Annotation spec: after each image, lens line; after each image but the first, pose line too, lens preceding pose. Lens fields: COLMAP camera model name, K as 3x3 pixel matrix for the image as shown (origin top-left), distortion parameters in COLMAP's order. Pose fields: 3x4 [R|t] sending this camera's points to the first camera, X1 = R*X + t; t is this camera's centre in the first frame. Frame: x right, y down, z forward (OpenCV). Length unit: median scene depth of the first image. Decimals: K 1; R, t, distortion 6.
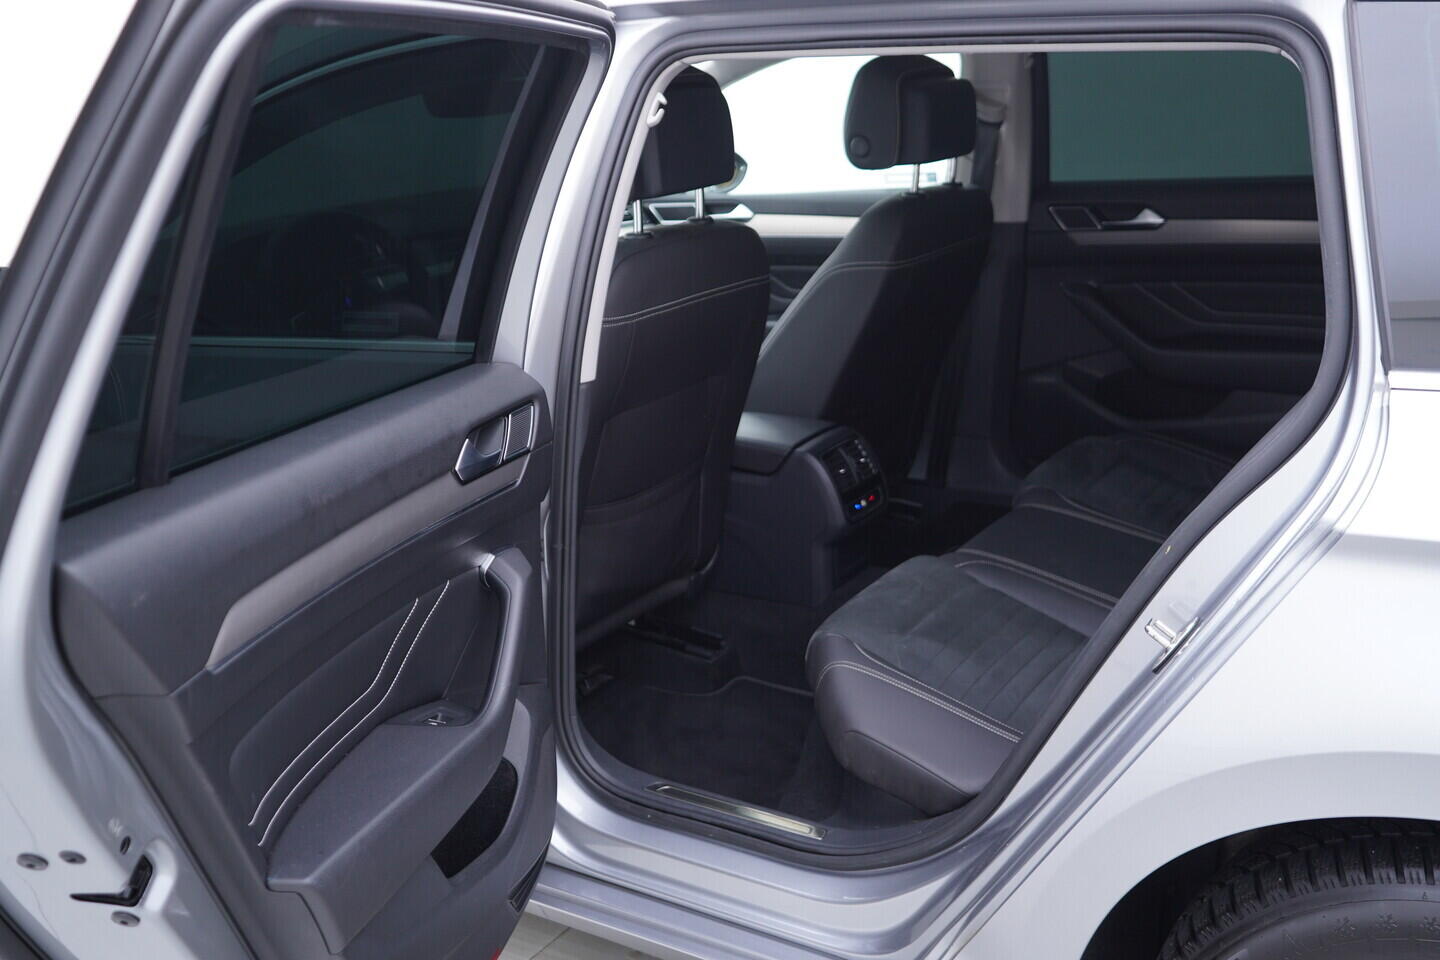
lens RADIAL K [[1477.6, 0, 720.0], [0, 1477.6, 480.0], [0, 0, 1]] dist [-0.003600, 0.022612]
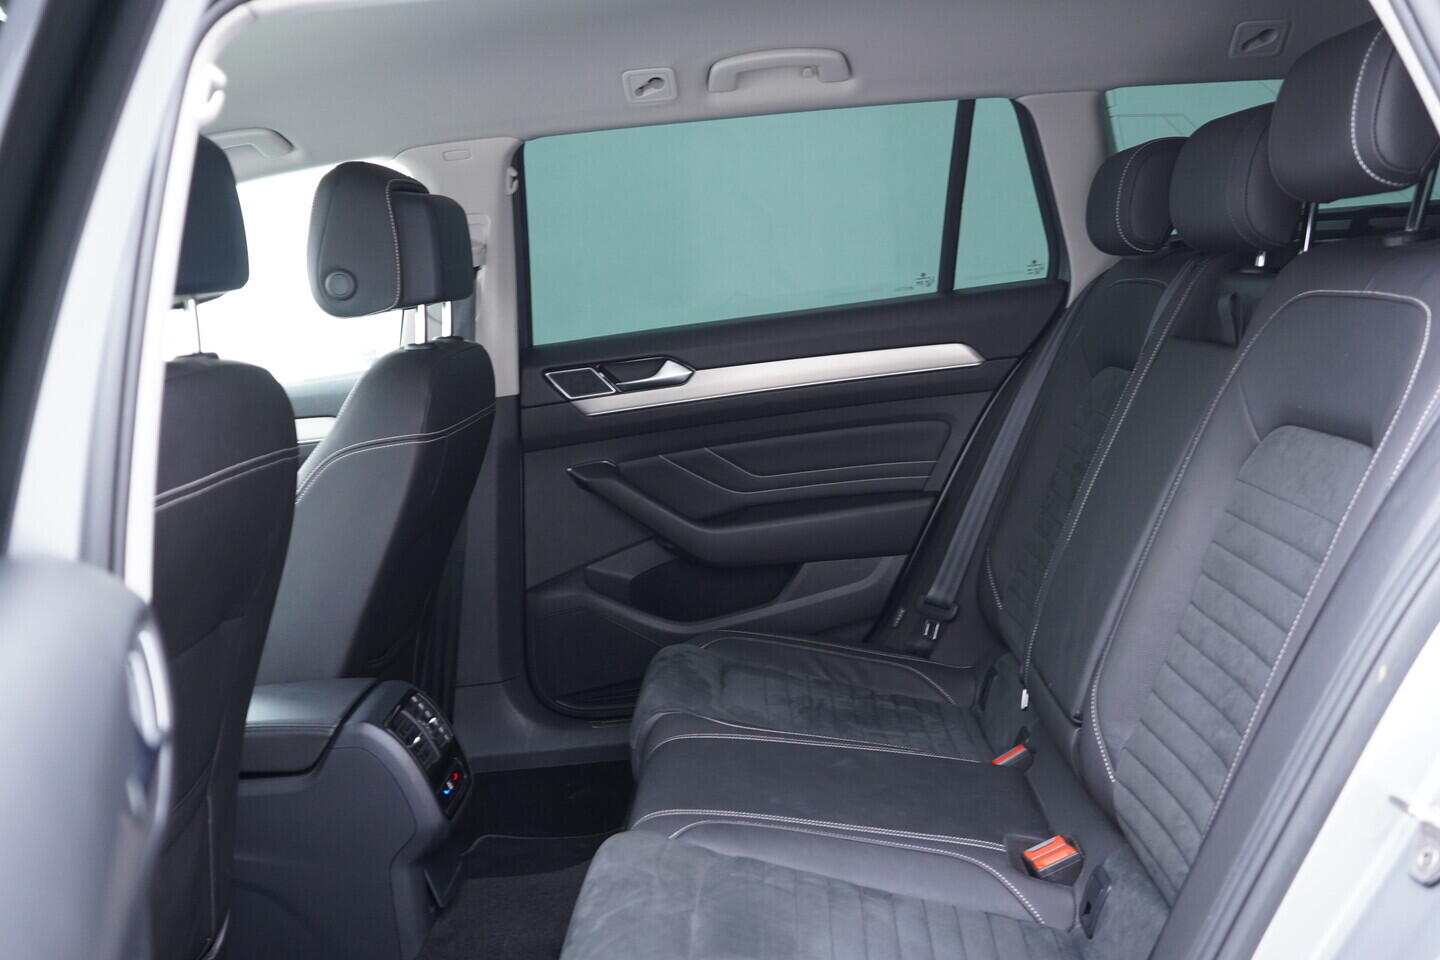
lens RADIAL K [[1477.6, 0, 720.0], [0, 1477.6, 480.0], [0, 0, 1]] dist [-0.003600, 0.022612]
pose [[0.851399, -0.106842, 0.513522, -0.122657], [0.205208, 0.968847, -0.138652, -0.000640], [-0.482711, 0.223427, 0.846800, 0.337413]]
